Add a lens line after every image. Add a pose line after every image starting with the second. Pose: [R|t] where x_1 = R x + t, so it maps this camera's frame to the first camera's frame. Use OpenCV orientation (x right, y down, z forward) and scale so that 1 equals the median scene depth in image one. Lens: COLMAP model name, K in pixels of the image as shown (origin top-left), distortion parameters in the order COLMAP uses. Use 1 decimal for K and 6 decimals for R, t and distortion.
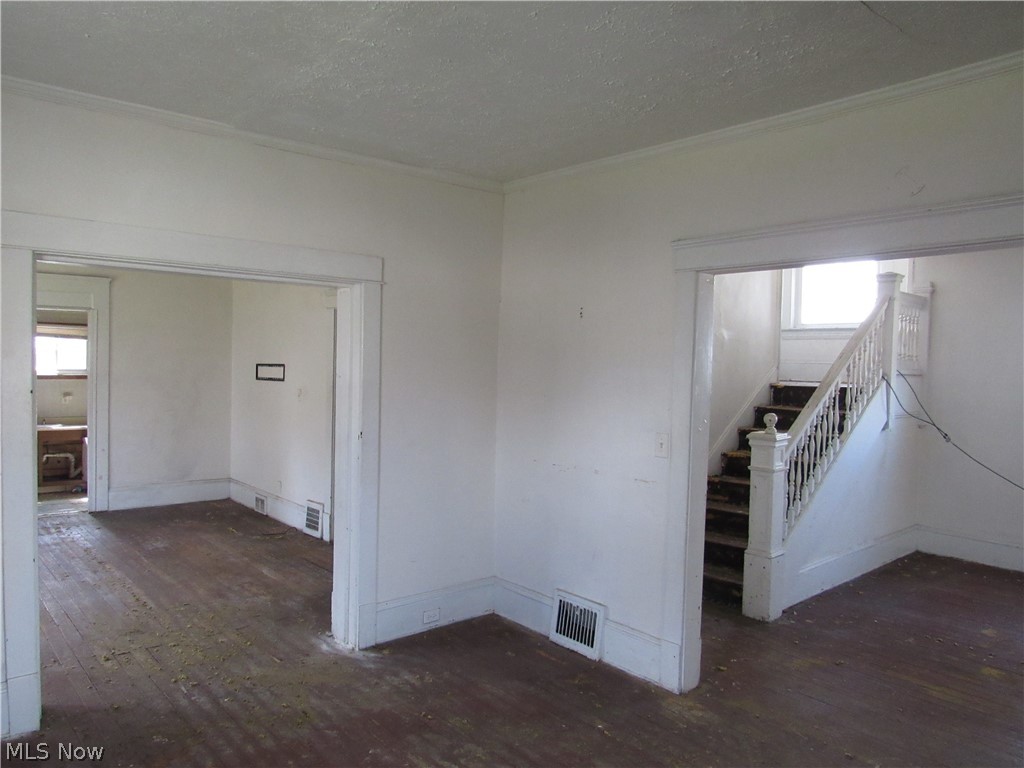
lens RADIAL K [[720.5, 0, 533.4], [0, 720.5, 389.6], [0, 0, 1]] dist [-0.028027, -0.008101]
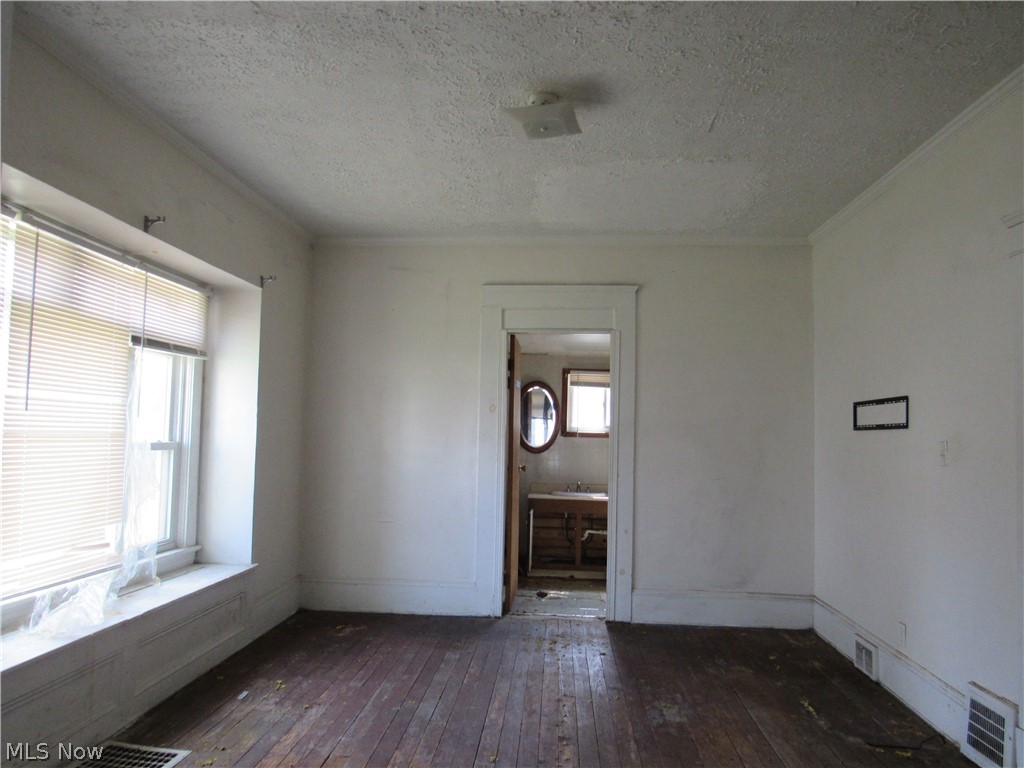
lens RADIAL K [[720.5, 0, 506.2], [0, 720.5, 384.9], [0, 0, 1]] dist [-0.028027, -0.008101]
pose [[0.675253, -0.060477, -0.735103, -0.160075], [-0.030871, 0.993442, -0.110088, 0.023540], [0.736940, 0.097030, 0.668957, 0.430989]]
